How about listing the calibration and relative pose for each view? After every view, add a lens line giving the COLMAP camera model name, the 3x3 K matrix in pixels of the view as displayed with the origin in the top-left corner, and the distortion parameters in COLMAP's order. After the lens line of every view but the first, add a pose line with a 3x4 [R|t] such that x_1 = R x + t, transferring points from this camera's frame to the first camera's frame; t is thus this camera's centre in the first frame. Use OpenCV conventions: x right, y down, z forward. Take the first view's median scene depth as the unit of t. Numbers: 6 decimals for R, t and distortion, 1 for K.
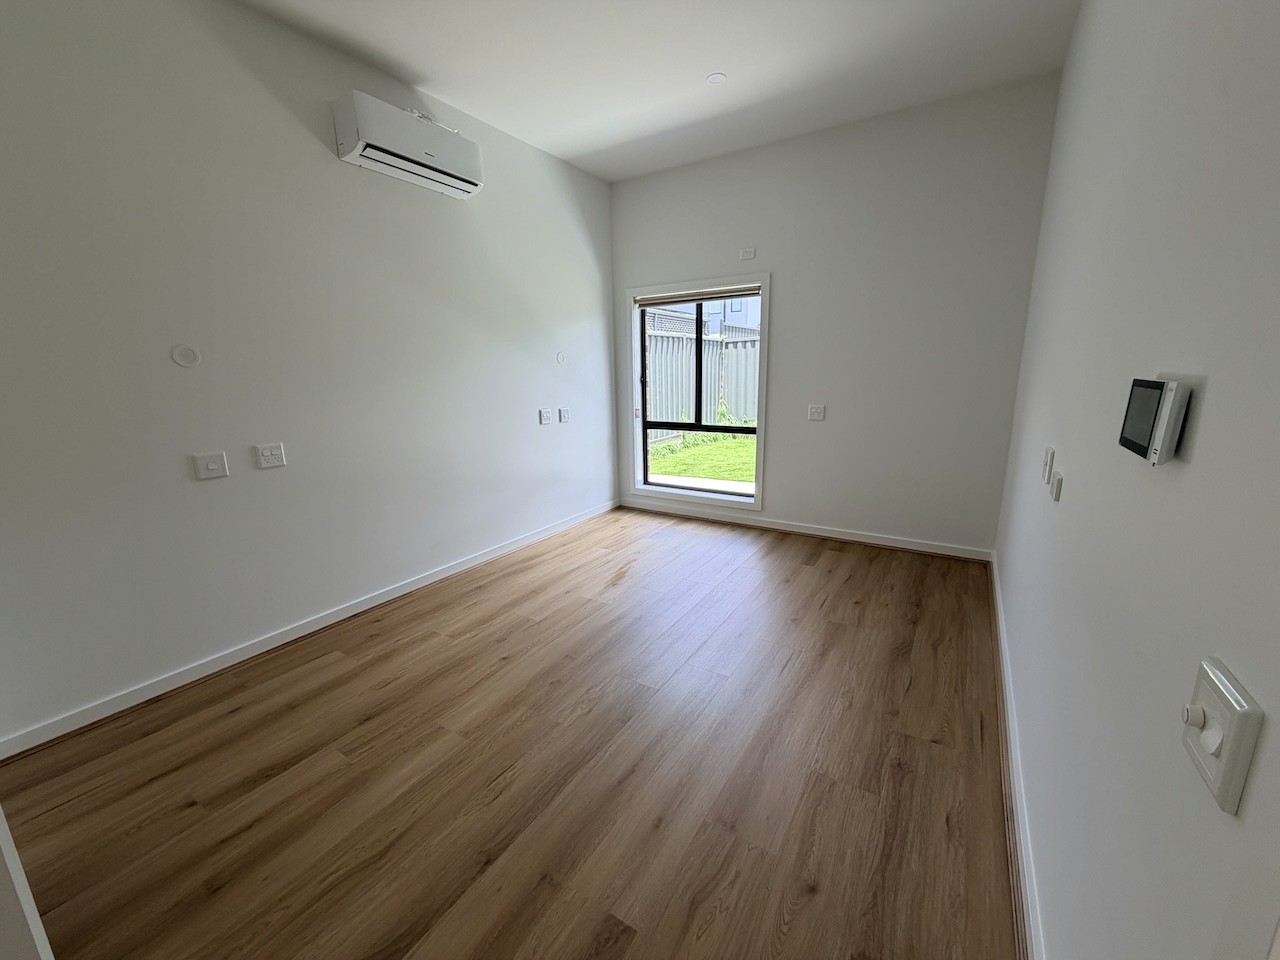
lens RADIAL K [[509.8, 0, 635.4], [0, 509.8, 482.9], [0, 0, 1]] dist [0.000007, 0.000137]
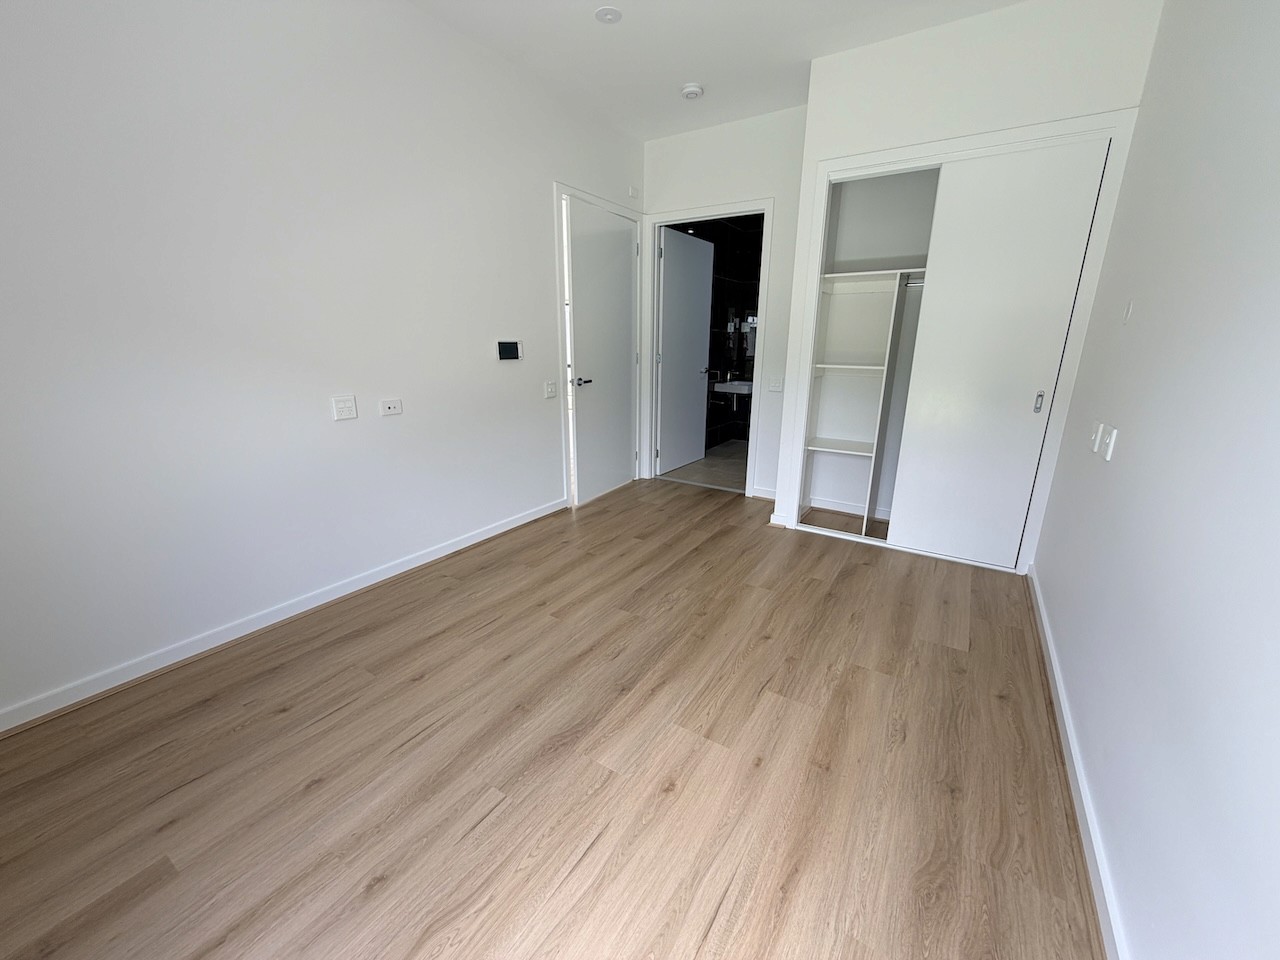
lens RADIAL K [[509.8, 0, 635.4], [0, 509.8, 482.9], [0, 0, 1]] dist [0.000007, 0.000137]
pose [[-0.999883, 0.012870, 0.008303, -0.018641], [0.015268, 0.880609, 0.473597, -0.360452], [-0.001217, 0.473668, -0.880702, 1.648673]]
